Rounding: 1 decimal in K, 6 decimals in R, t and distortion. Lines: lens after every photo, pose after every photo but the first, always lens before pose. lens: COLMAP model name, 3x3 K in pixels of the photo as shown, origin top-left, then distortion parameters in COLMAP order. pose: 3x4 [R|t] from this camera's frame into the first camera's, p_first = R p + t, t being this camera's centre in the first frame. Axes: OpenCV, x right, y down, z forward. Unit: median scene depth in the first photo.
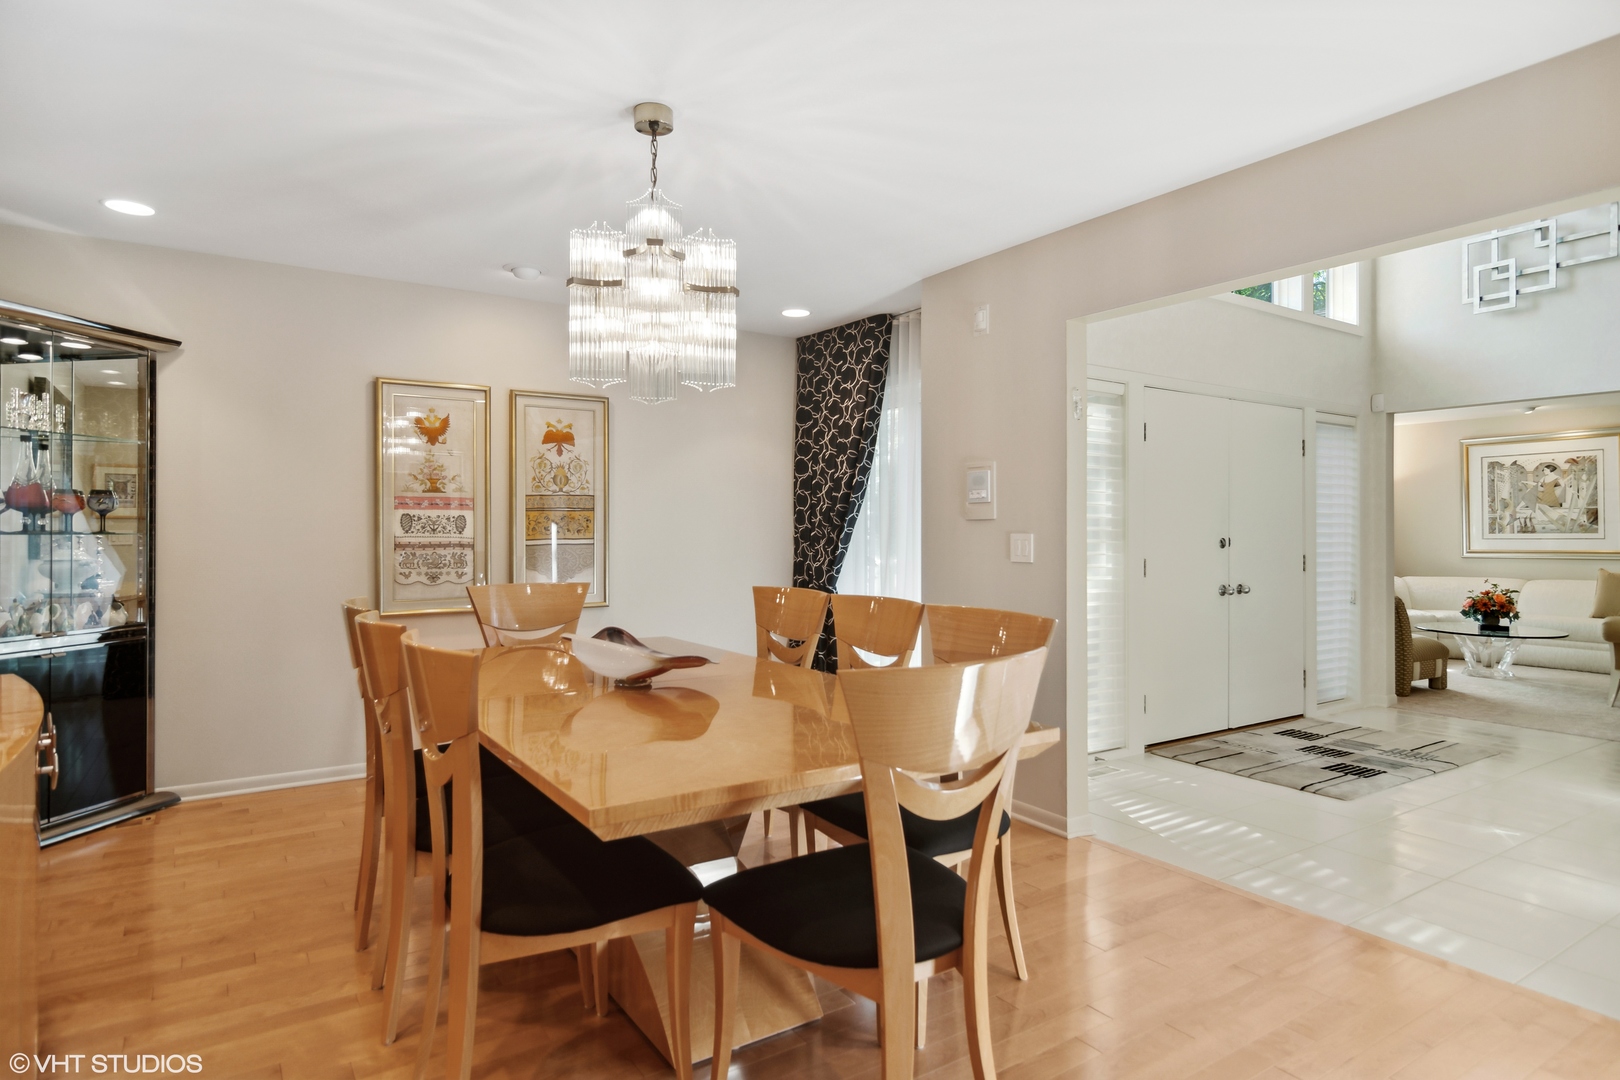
lens RADIAL K [[896.1, 0, 827.3], [0, 896.1, 528.6], [0, 0, 1]] dist [-0.000949, 0.002155]
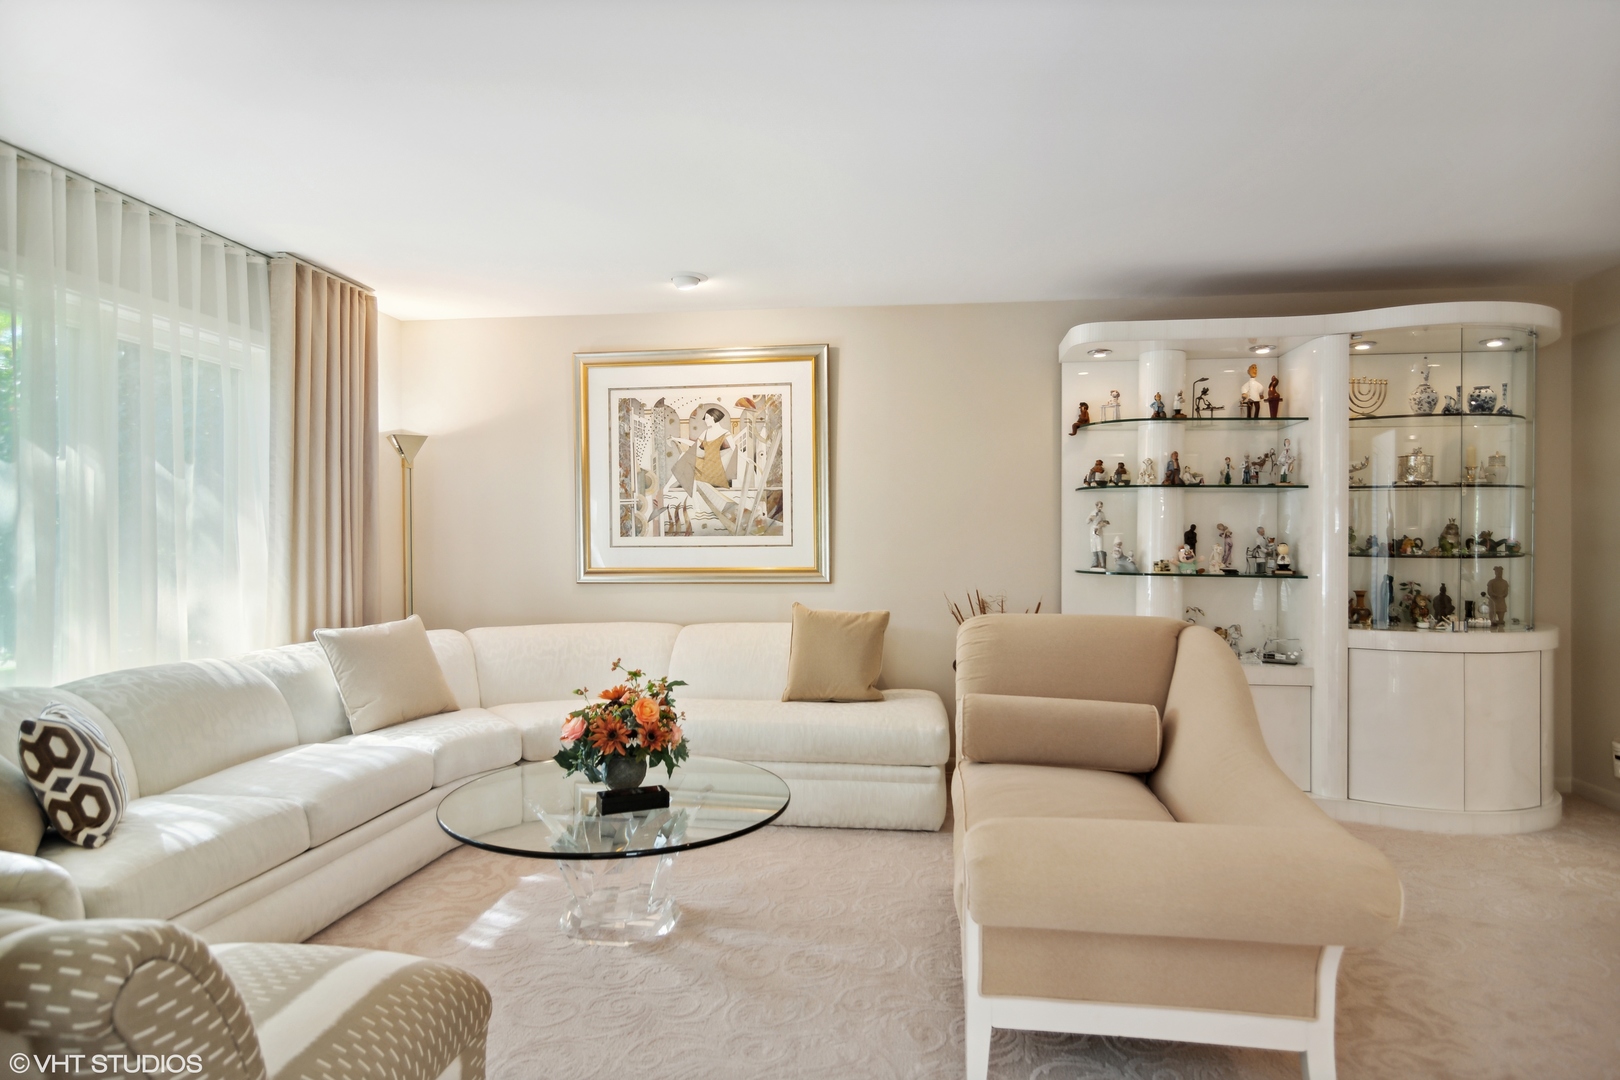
lens RADIAL K [[896.1, 0, 815.6], [0, 896.1, 545.1], [0, 0, 1]] dist [-0.000949, 0.002155]
pose [[0.657829, -0.004349, 0.753155, 0.442519], [-0.002421, 0.999966, 0.007889, 0.006321], [-0.753163, -0.007013, 0.657796, 0.601388]]
